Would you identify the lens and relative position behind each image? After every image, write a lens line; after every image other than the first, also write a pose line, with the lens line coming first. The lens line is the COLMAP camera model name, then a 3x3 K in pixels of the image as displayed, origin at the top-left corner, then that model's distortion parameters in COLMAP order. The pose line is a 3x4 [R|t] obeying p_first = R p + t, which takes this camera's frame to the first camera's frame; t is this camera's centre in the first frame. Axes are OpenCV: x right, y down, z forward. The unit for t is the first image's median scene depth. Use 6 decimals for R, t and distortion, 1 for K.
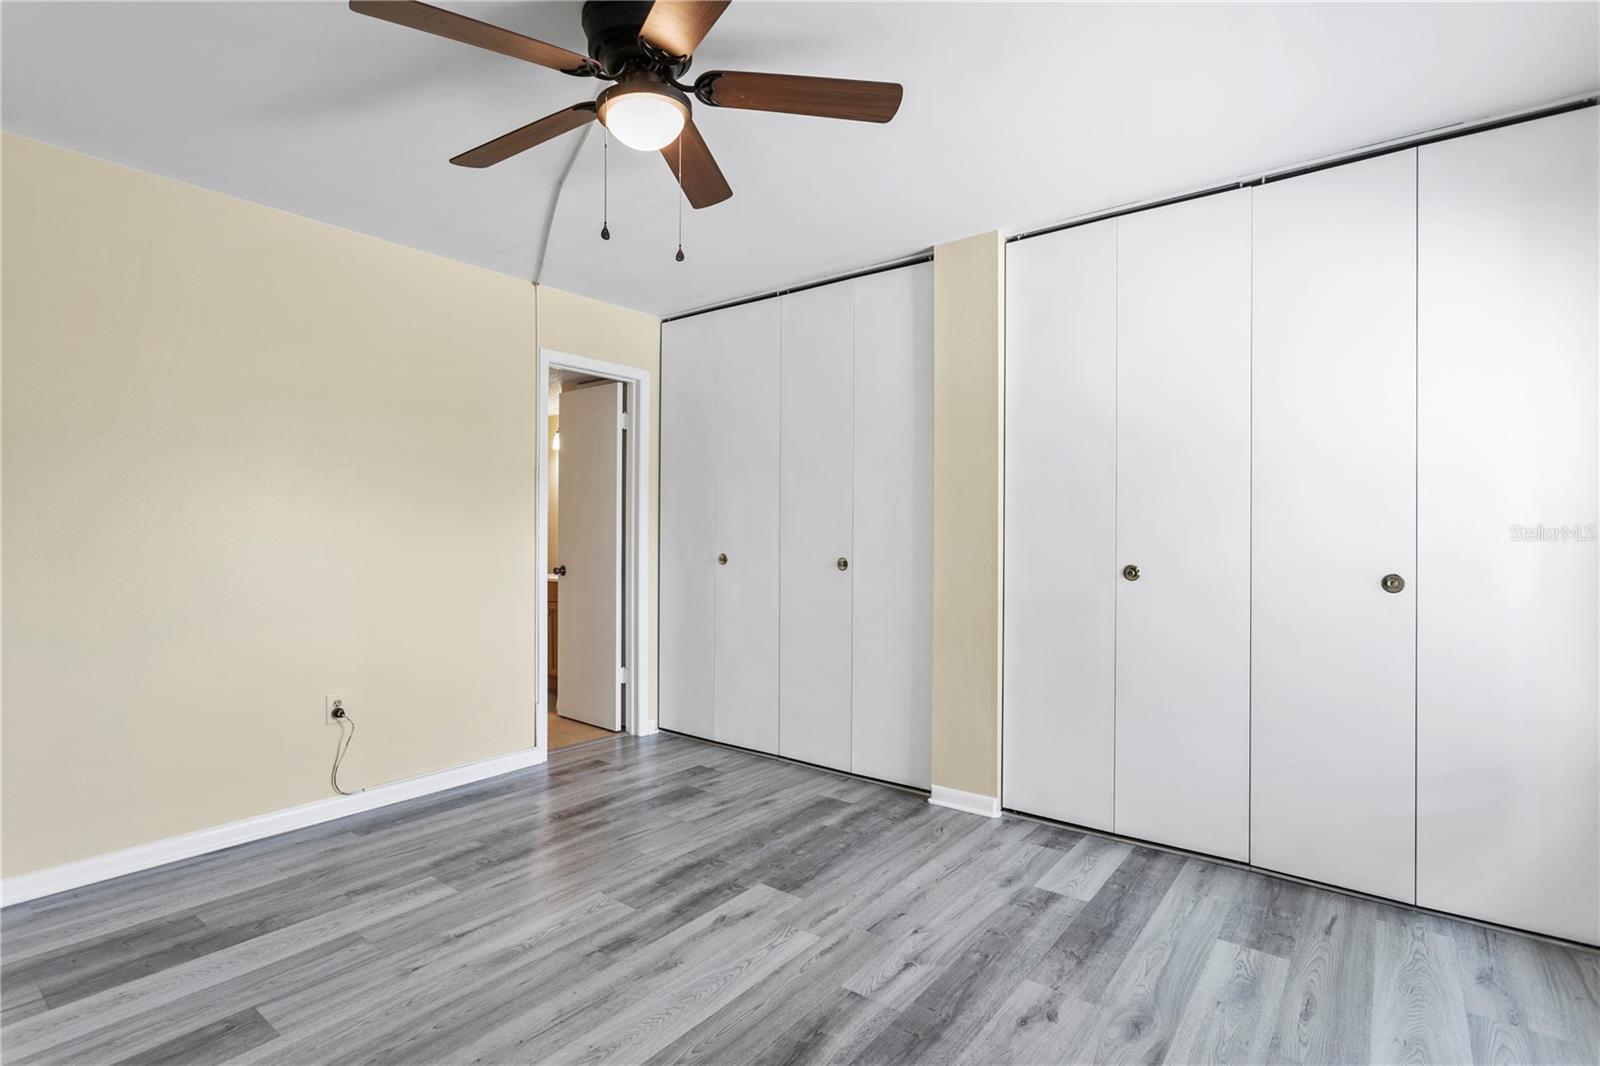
lens RADIAL K [[881.9, 0, 949.7], [0, 881.9, 537.4], [0, 0, 1]] dist [-0.010553, 0.000037]
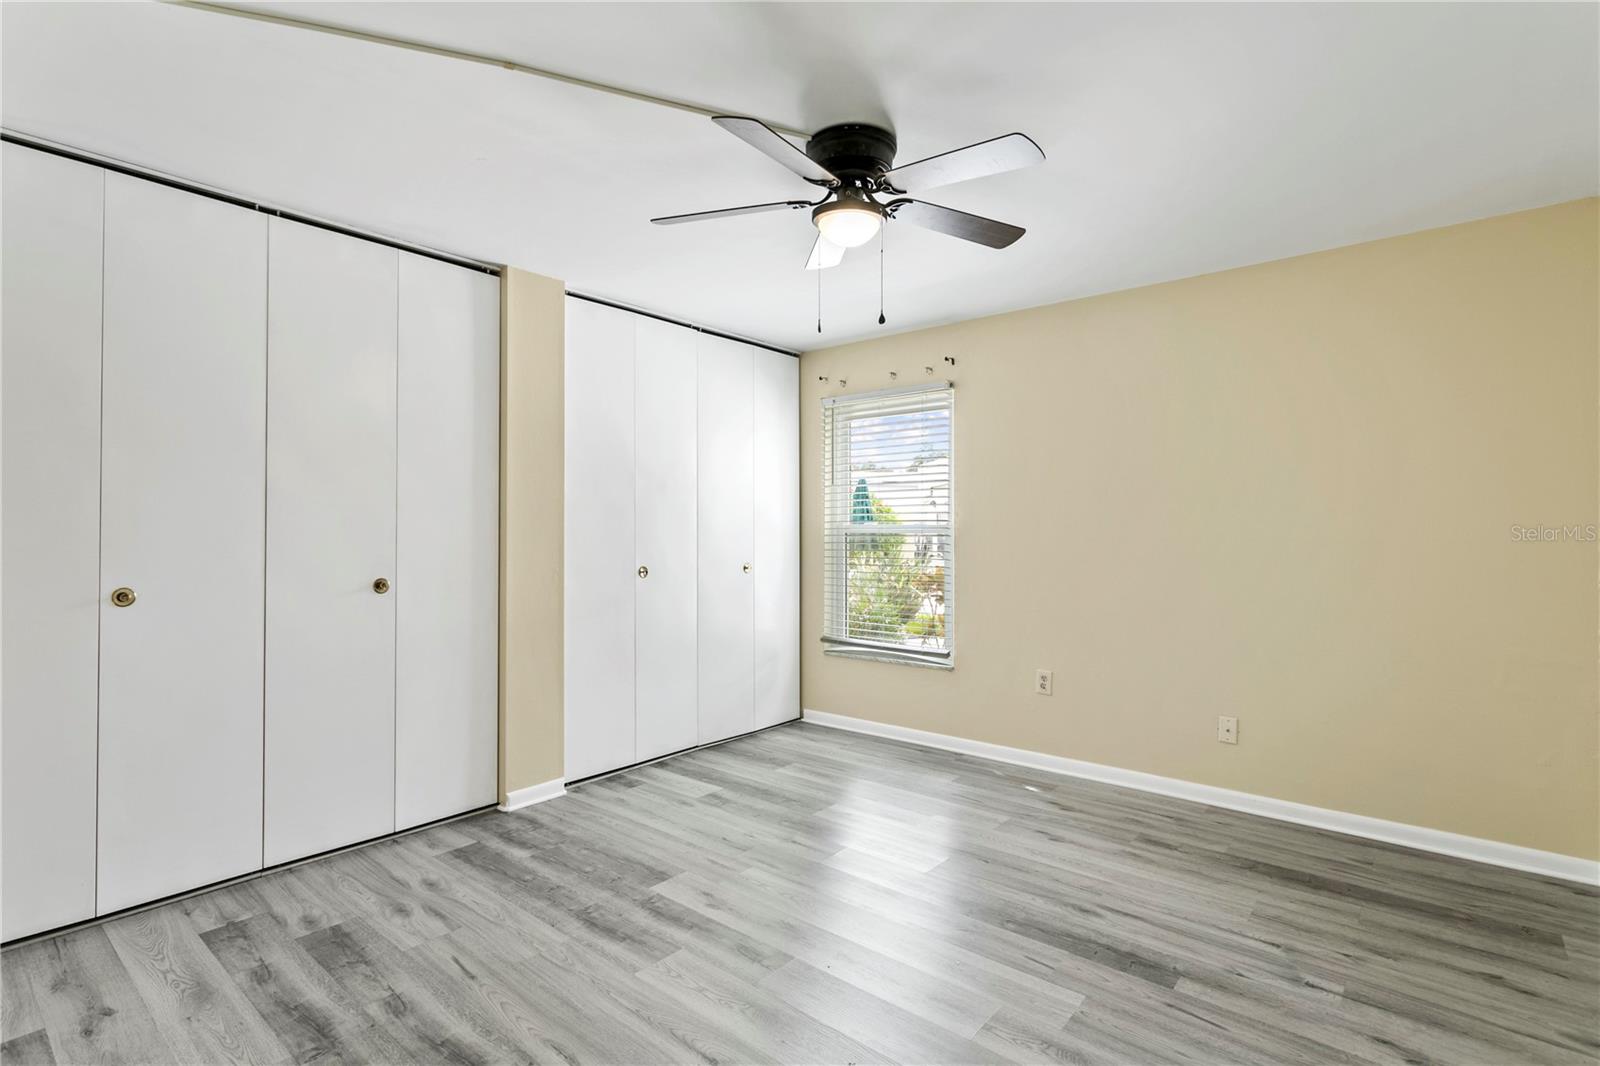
lens RADIAL K [[754.6, 0, 784.8], [0, 754.6, 533.6], [0, 0, 1]] dist [-0.001782, 0.001346]
pose [[0.062937, -0.003541, 0.998011, -0.914495], [0.003333, 0.999989, 0.003338, -0.022948], [-0.998012, 0.003116, 0.062948, 0.656103]]
